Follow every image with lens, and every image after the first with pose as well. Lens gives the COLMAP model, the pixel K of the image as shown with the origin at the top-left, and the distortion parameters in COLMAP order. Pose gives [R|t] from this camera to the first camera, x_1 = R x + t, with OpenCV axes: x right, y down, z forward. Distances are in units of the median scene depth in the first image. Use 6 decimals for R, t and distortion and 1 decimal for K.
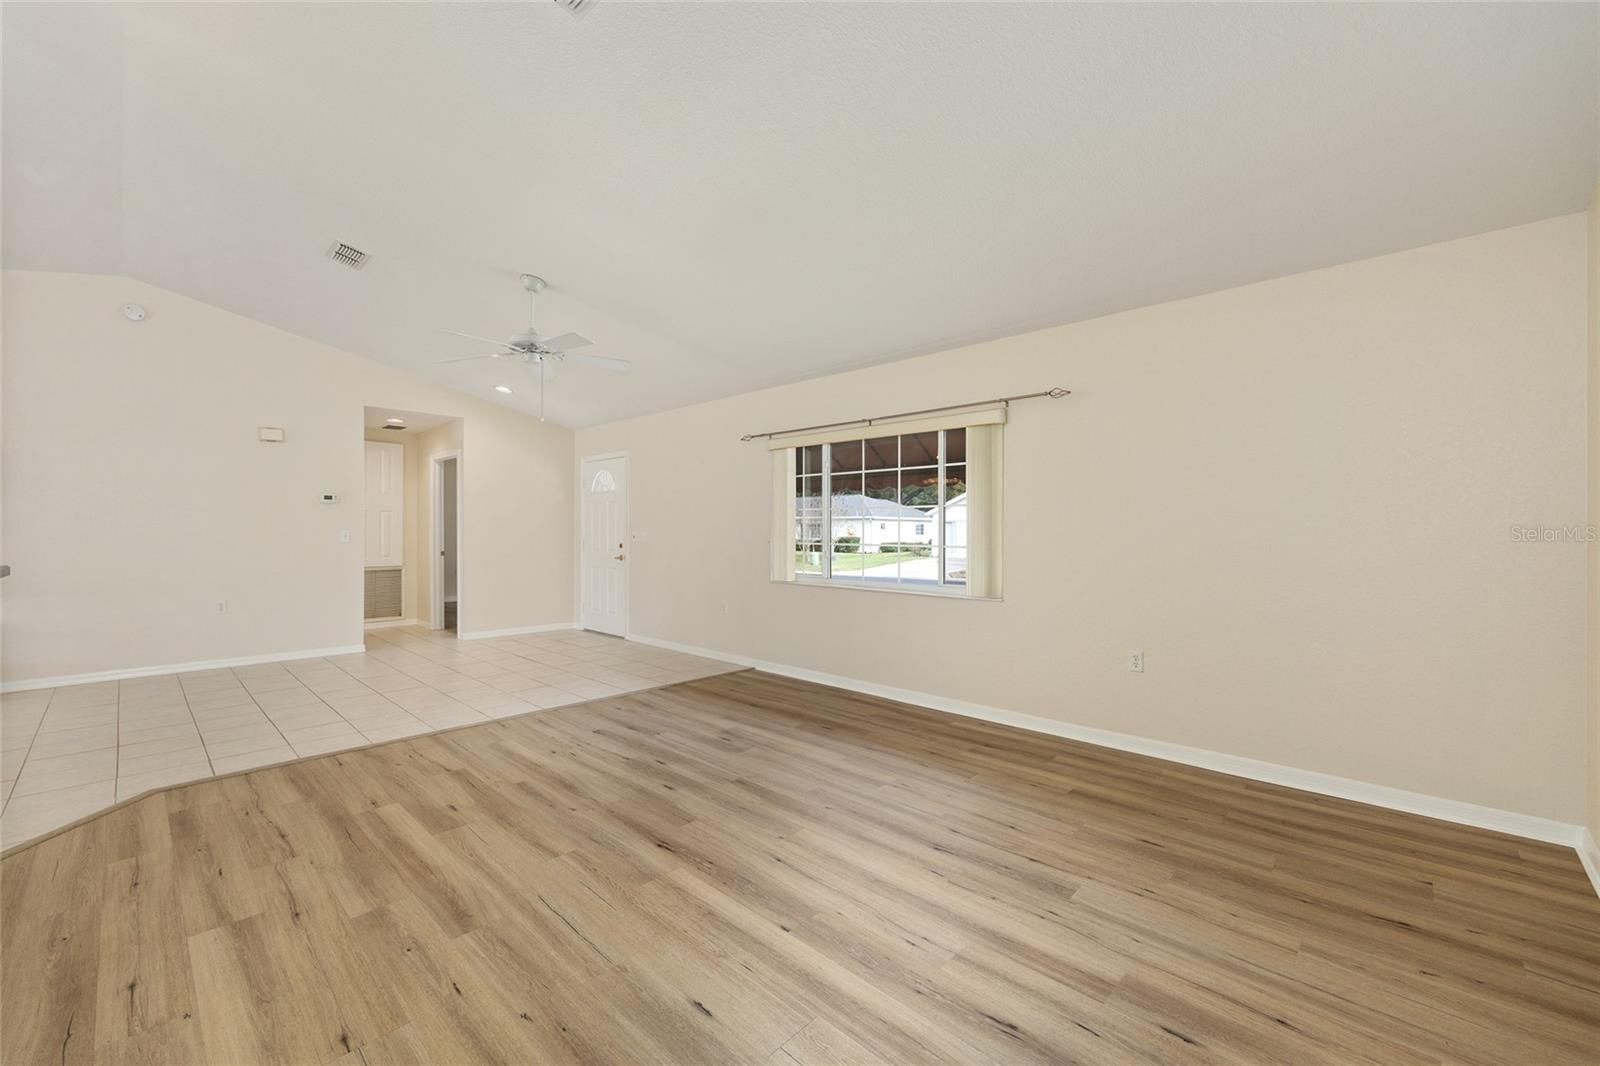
lens RADIAL K [[644.2, 0, 806.1], [0, 644.2, 535.1], [0, 0, 1]] dist [-0.000679, 0.000353]
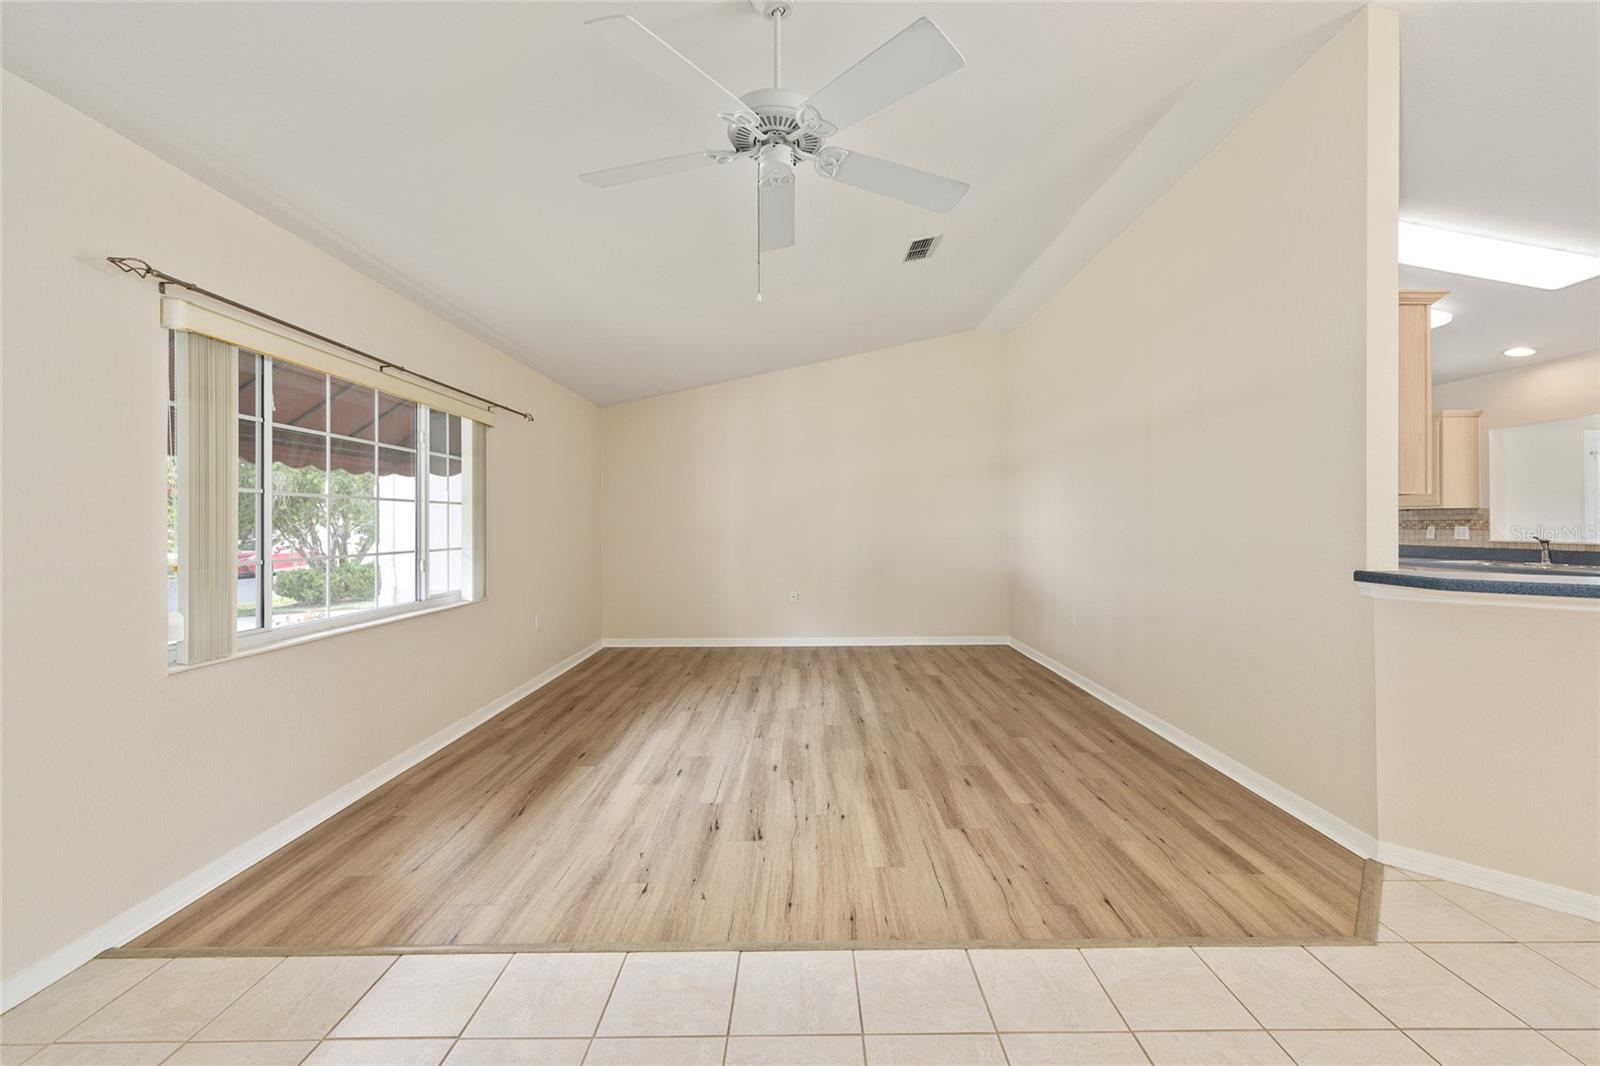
lens RADIAL K [[644.2, 0, 809.3], [0, 644.2, 523.7], [0, 0, 1]] dist [-0.000679, 0.000353]
pose [[-0.689254, -0.001337, 0.724518, -0.810492], [0.006829, 0.999942, 0.008341, -0.023046], [-0.724488, 0.010697, -0.689205, 1.362971]]
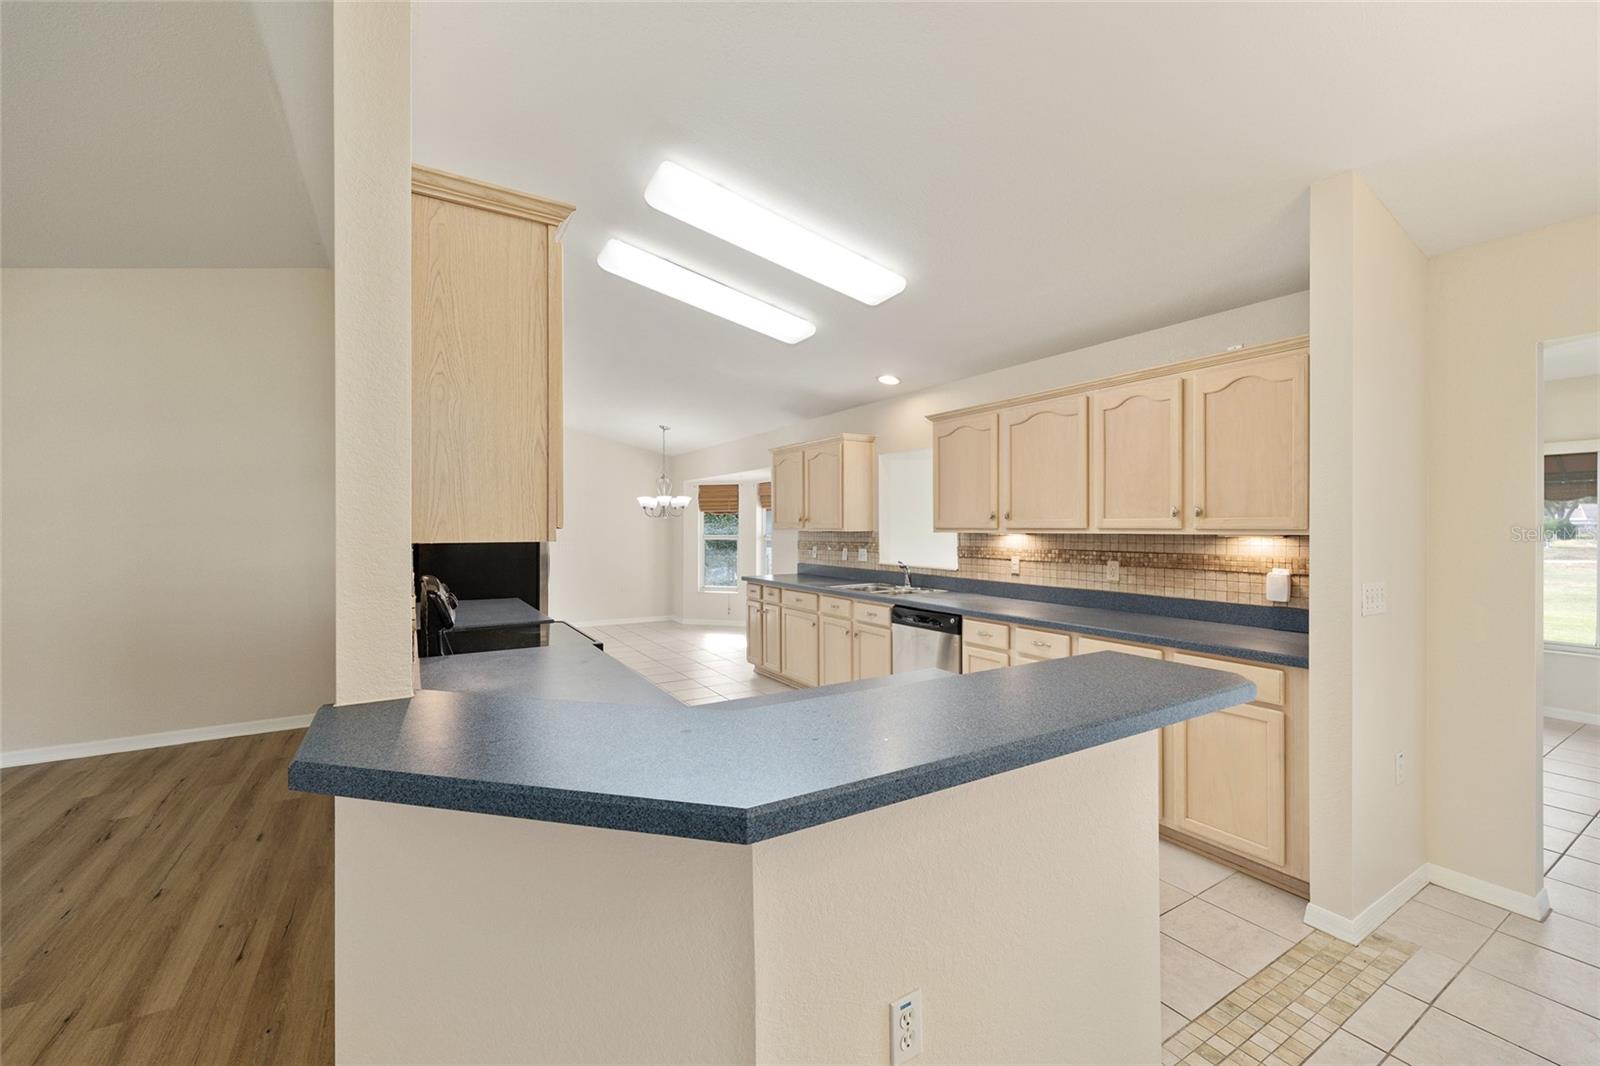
lens RADIAL K [[644.2, 0, 807.7], [0, 644.2, 530.3], [0, 0, 1]] dist [-0.000679, 0.000353]
pose [[-0.966144, -0.001860, 0.257996, -1.019287], [0.001387, 0.999922, 0.012405, -0.053866], [-0.257999, 0.012343, -0.966066, 0.802802]]
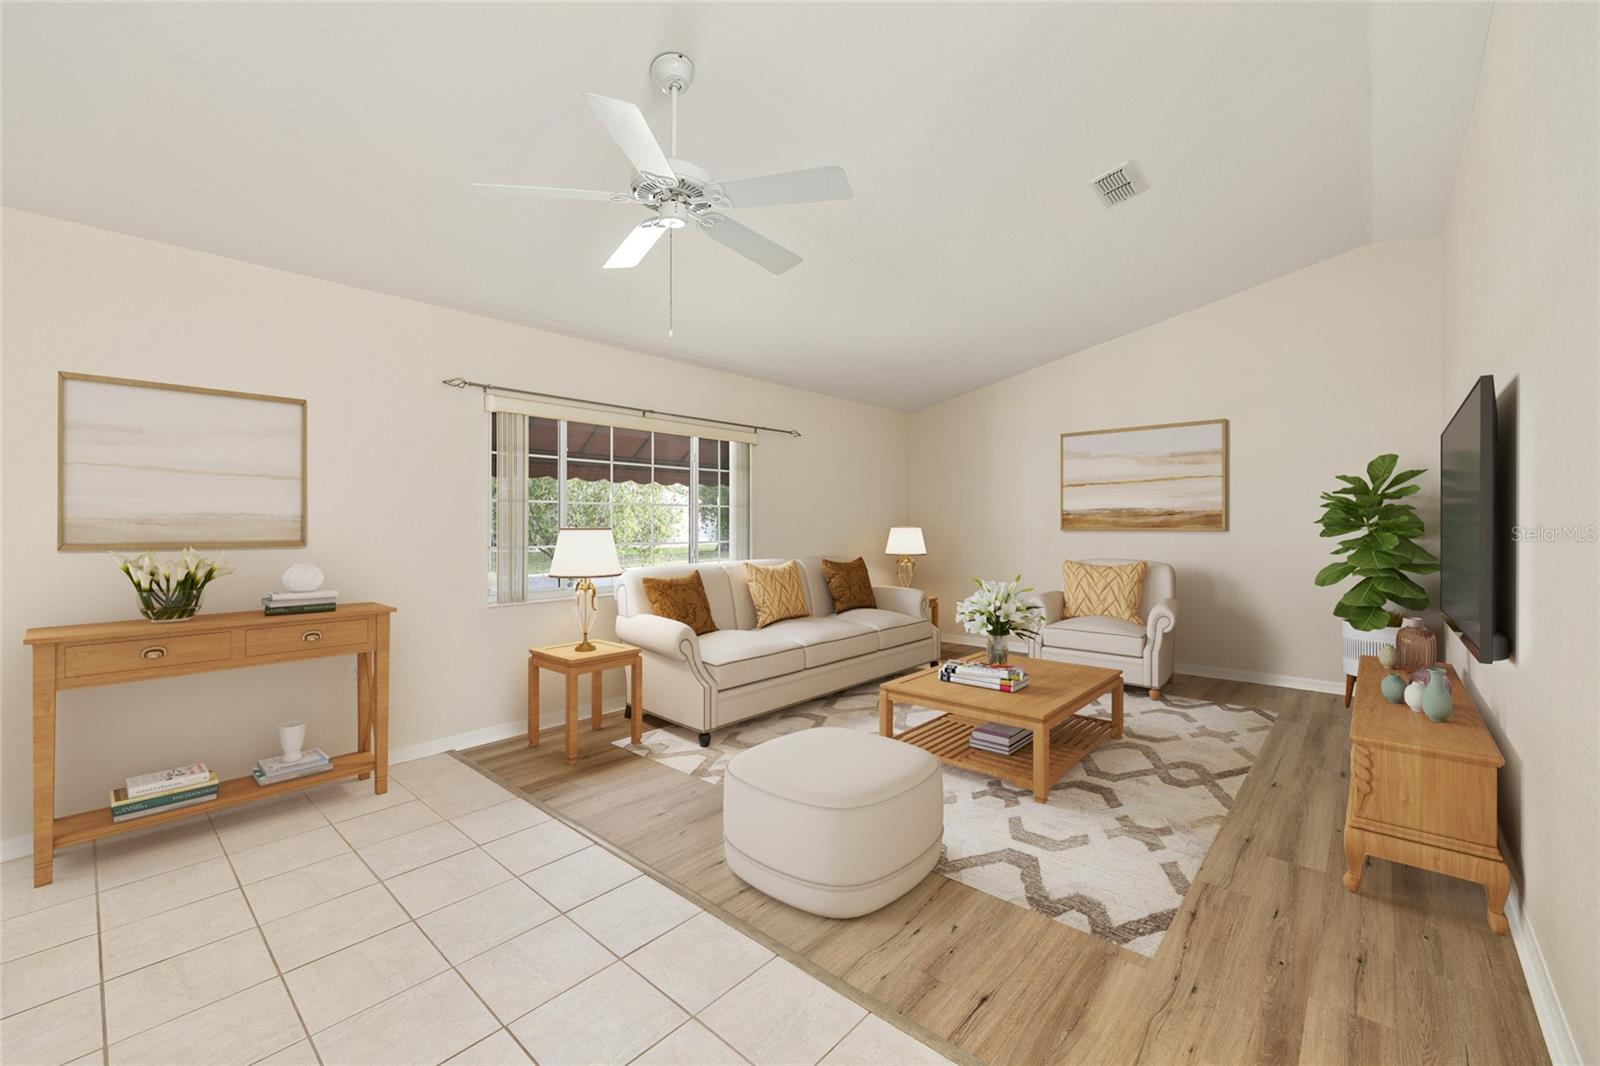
lens RADIAL K [[644.2, 0, 809.6], [0, 644.2, 529.6], [0, 0, 1]] dist [-0.000679, 0.000353]
pose [[-0.034600, -0.012943, 0.999317, -1.008146], [0.008054, 0.999880, 0.013229, -0.019578], [-0.999369, 0.008506, -0.034491, 0.949945]]
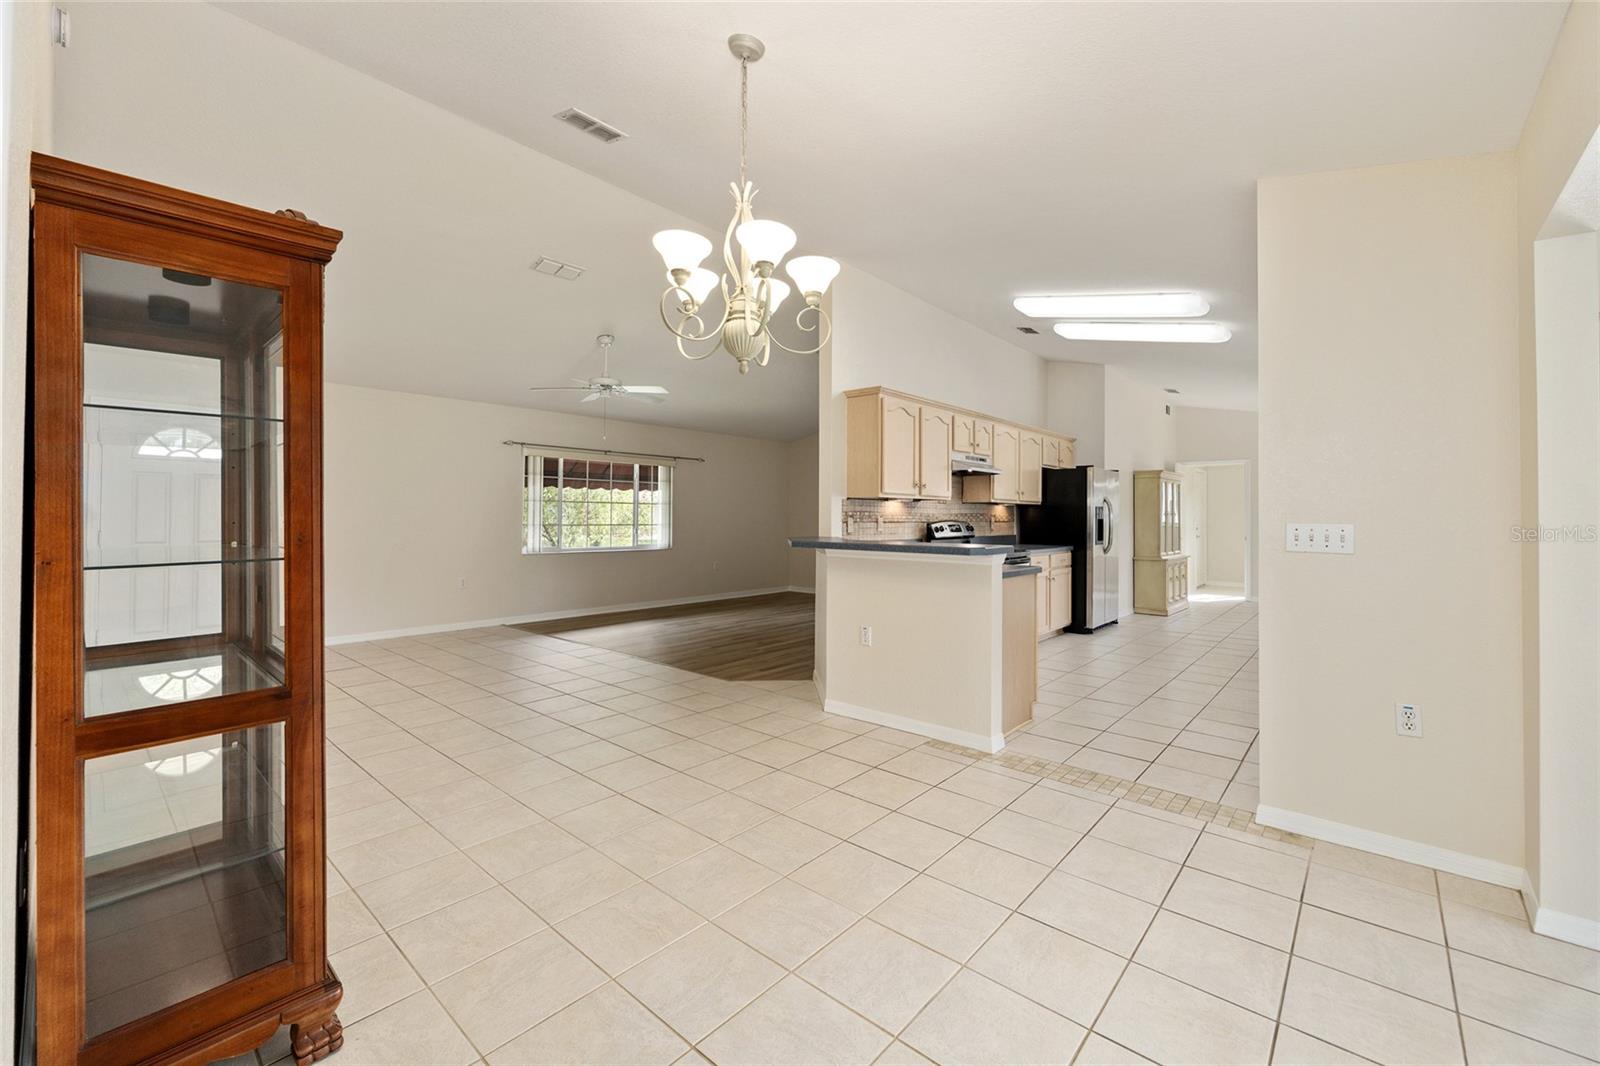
lens RADIAL K [[644.2, 0, 812.8], [0, 644.2, 526.0], [0, 0, 1]] dist [-0.000679, 0.000353]
pose [[-0.047712, -0.016940, 0.998717, -1.930840], [0.002395, 0.999851, 0.017074, -0.010559], [-0.998858, 0.003206, -0.047664, 0.645813]]
